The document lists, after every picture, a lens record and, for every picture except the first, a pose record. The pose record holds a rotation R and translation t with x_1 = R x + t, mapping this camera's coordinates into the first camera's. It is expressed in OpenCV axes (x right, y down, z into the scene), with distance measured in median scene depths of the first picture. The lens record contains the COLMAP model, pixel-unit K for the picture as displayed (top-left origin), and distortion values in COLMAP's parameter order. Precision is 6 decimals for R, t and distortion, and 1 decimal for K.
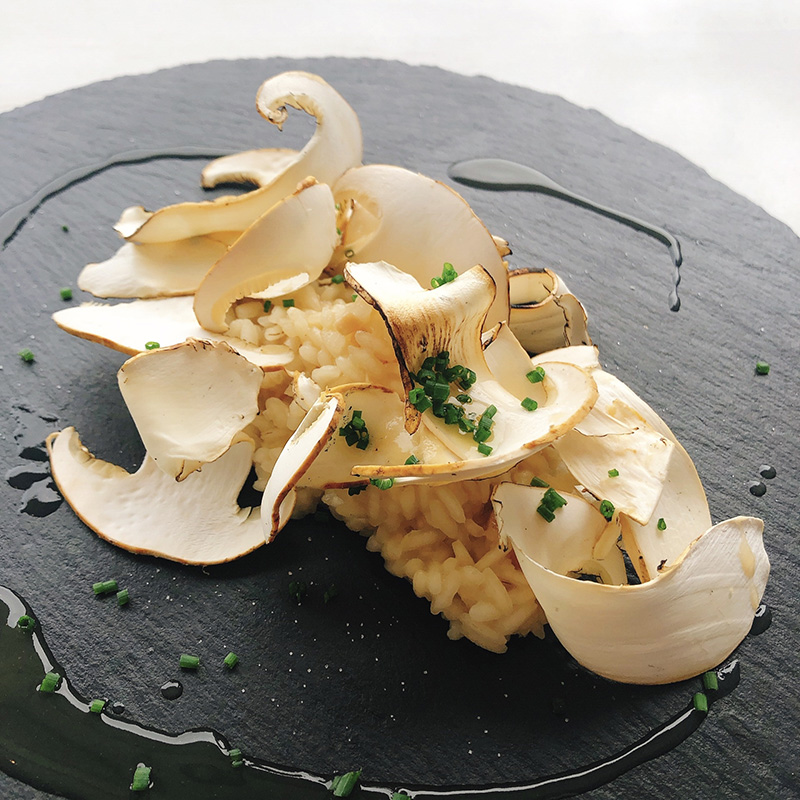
lens RADIAL K [[918.3, 0, 460.2], [0, 918.3, 399.7], [0, 0, 1]] dist [-0.011241, -0.066904]
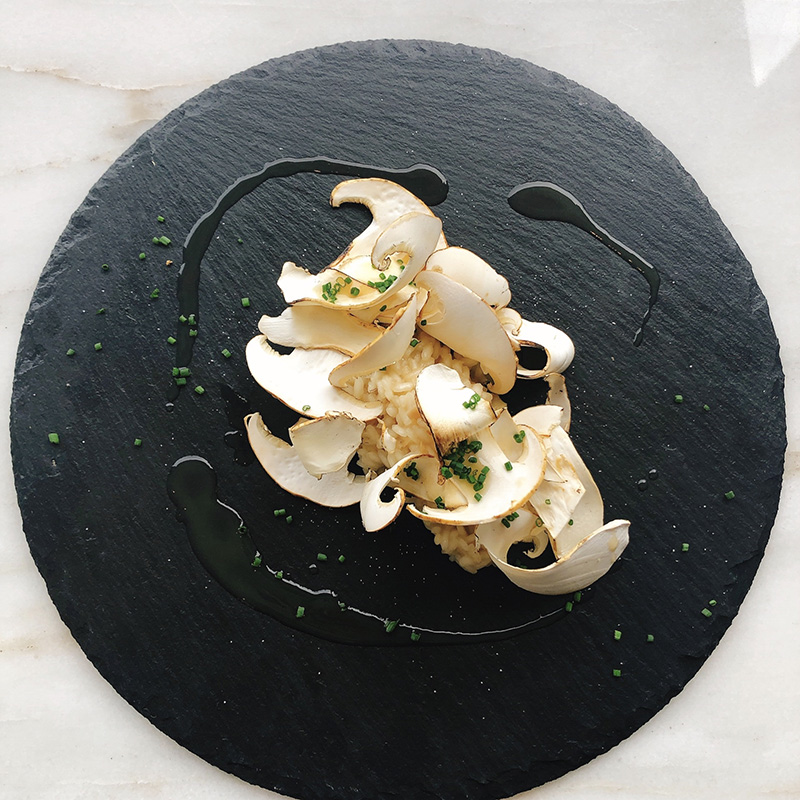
lens RADIAL K [[918.3, 0, 460.2], [0, 918.3, 399.7], [0, 0, 1]] dist [-0.011241, -0.066904]
pose [[0.985626, 0.162424, -0.046467, 0.044380], [-0.111402, 0.831645, 0.544018, -1.071329], [0.127006, -0.531022, 0.837786, -0.459915]]
